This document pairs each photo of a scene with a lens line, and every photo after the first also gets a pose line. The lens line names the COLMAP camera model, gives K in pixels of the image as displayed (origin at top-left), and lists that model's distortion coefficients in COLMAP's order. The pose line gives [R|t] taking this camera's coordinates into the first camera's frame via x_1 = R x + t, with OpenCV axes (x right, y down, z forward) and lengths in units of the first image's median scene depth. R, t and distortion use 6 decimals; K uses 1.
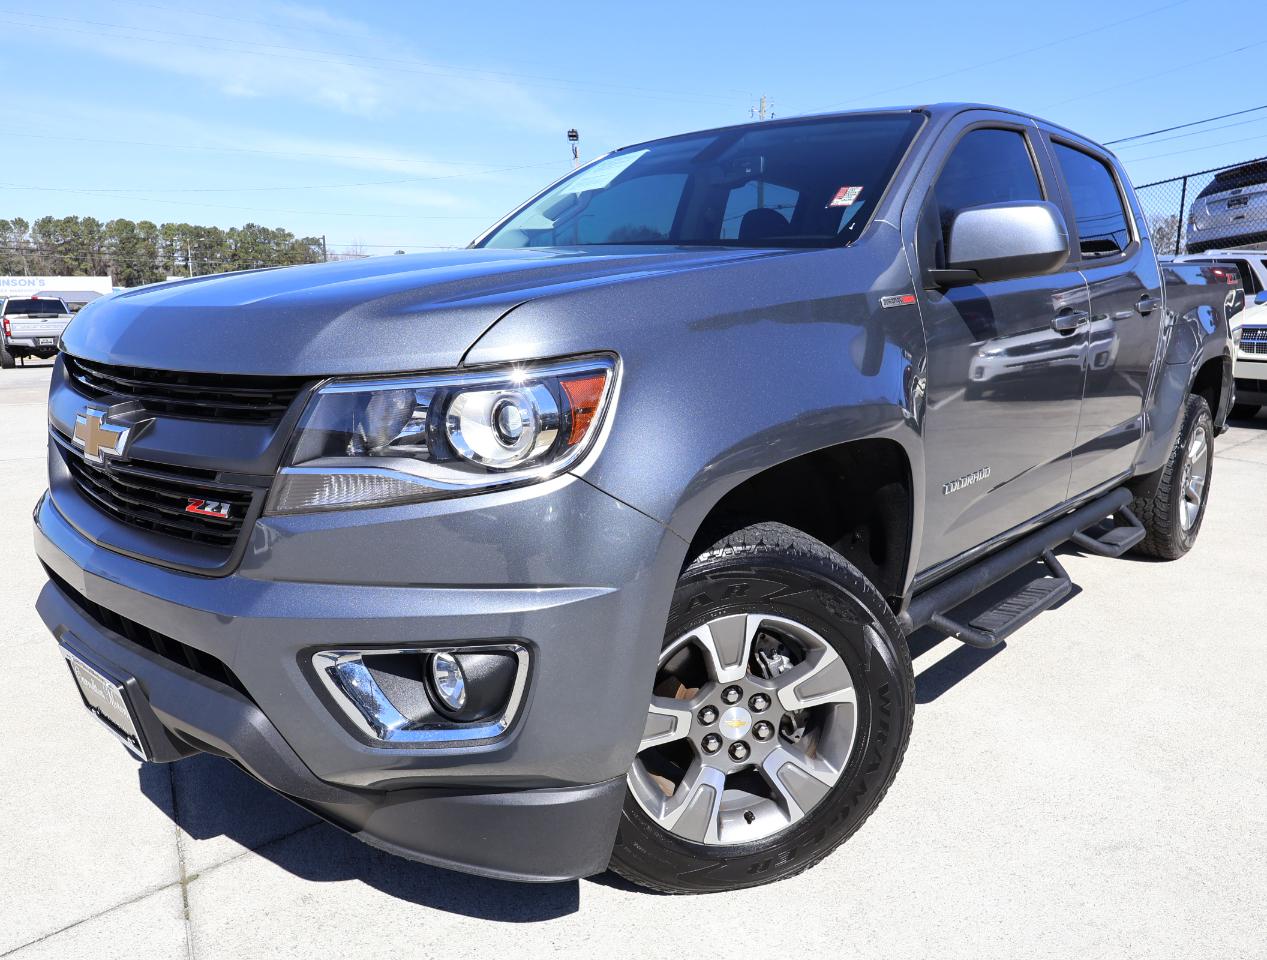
lens RADIAL K [[891.1, 0, 635.4], [0, 891.1, 456.0], [0, 0, 1]] dist [-0.125188, 0.220695]
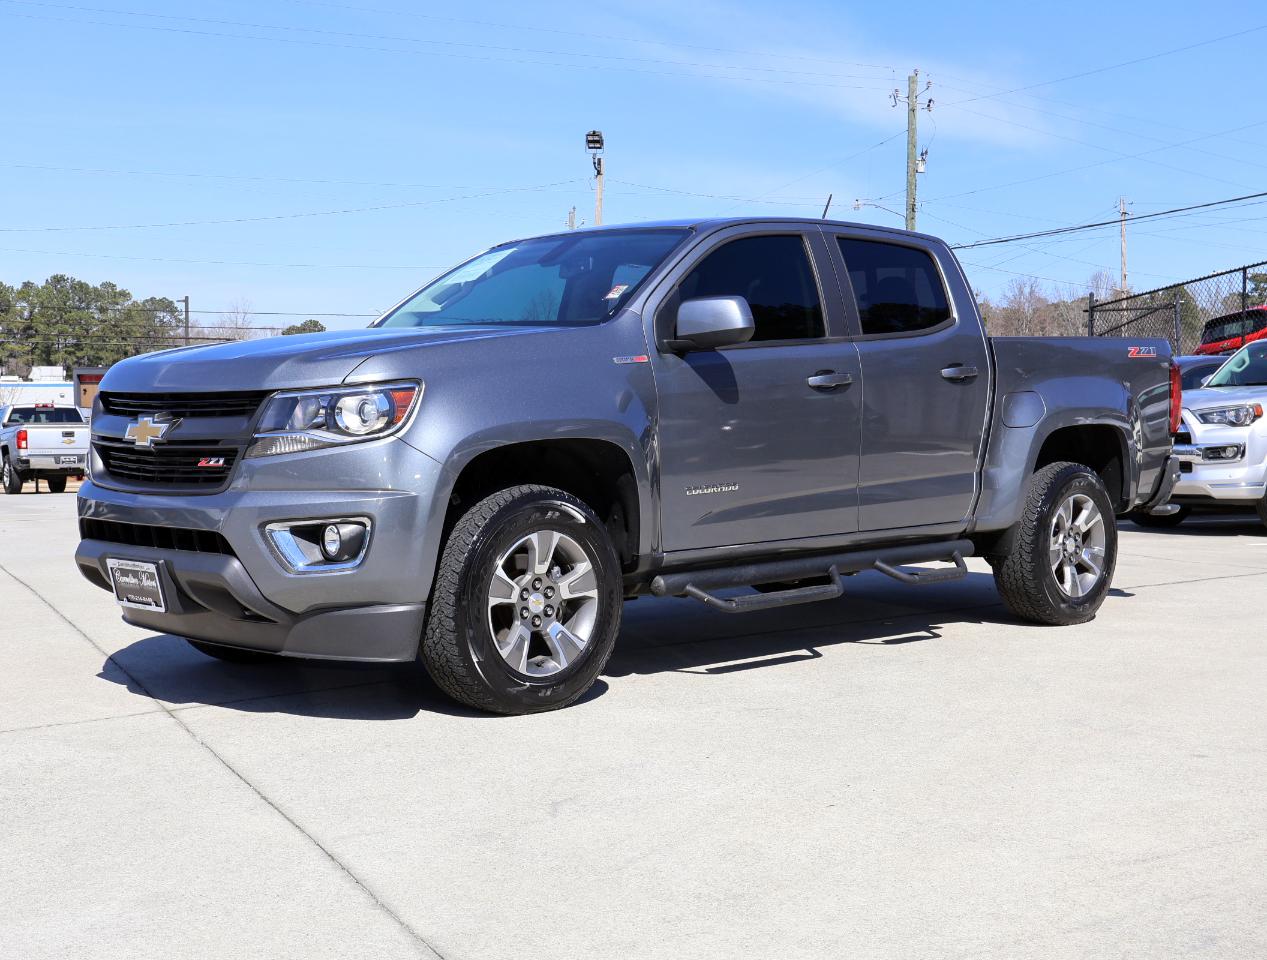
lens RADIAL K [[1789.0, 0, 633.5], [0, 1789.0, 480.0], [0, 0, 1]] dist [0.015680, -0.040286]
pose [[0.996976, 0.004449, -0.077581, 0.722368], [-0.015218, 0.990206, -0.138780, 0.618054], [0.076204, 0.139541, 0.987280, -2.740481]]
